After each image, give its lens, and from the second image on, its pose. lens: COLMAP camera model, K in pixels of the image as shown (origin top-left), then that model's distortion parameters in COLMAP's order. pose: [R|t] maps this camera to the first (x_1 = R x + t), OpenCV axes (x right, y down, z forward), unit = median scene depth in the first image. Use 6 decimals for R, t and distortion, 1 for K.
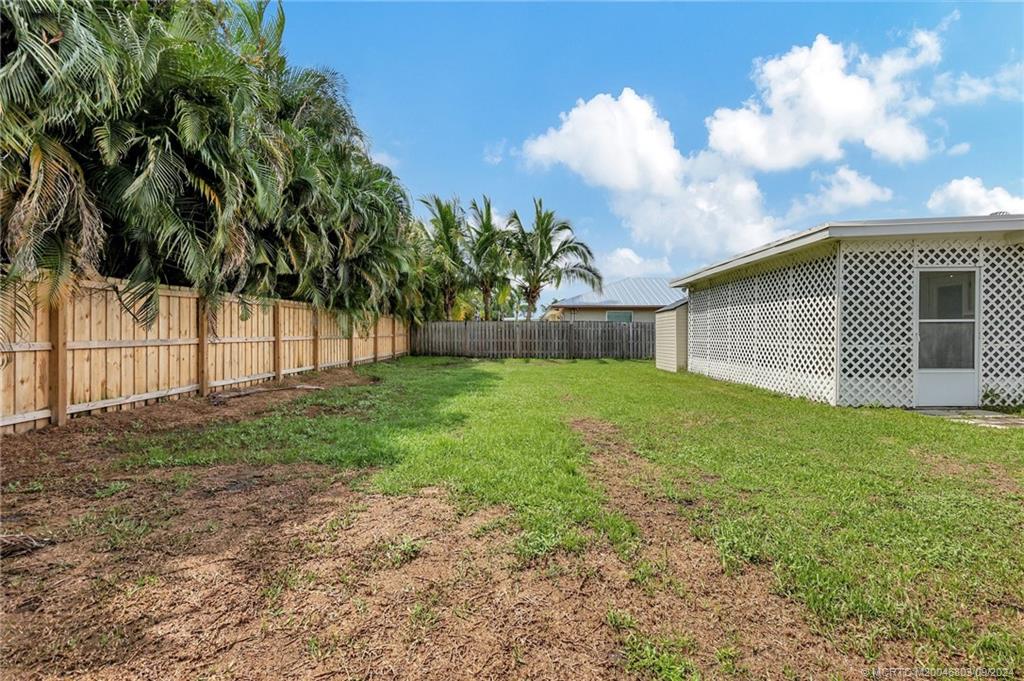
lens RADIAL K [[476.1, 0, 512.6], [0, 476.1, 336.2], [0, 0, 1]] dist [0.000018, 0.000133]
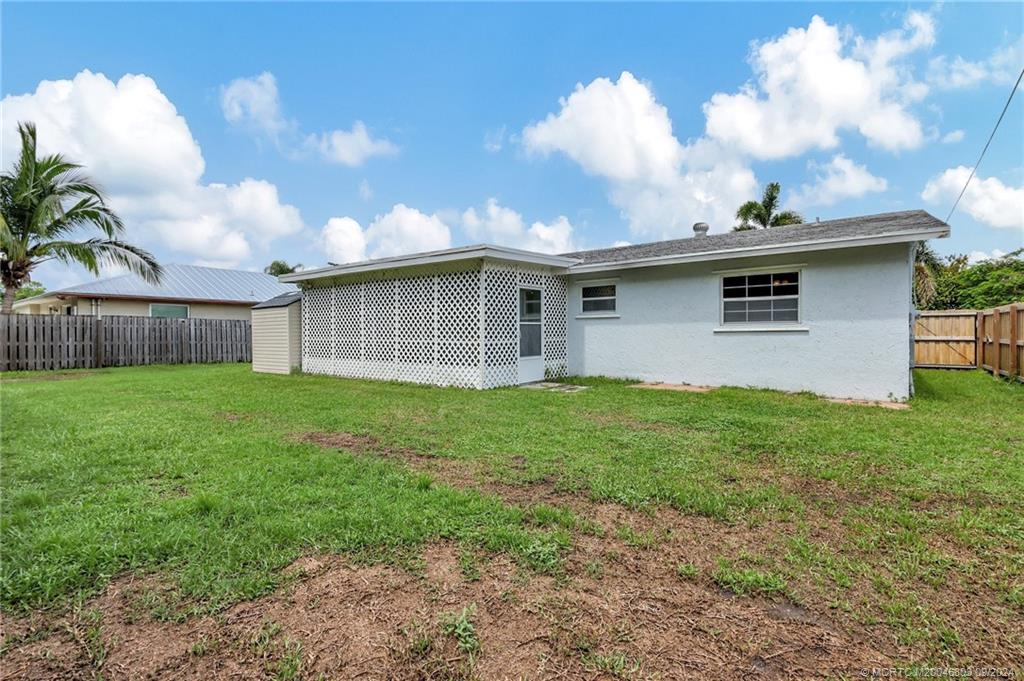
lens RADIAL K [[476.1, 0, 512.6], [0, 476.1, 336.2], [0, 0, 1]] dist [0.000018, 0.000133]
pose [[0.576097, -0.009835, 0.817322, -0.306782], [0.007460, 0.999949, 0.006774, -0.003131], [-0.817347, 0.002195, 0.576141, 0.202426]]
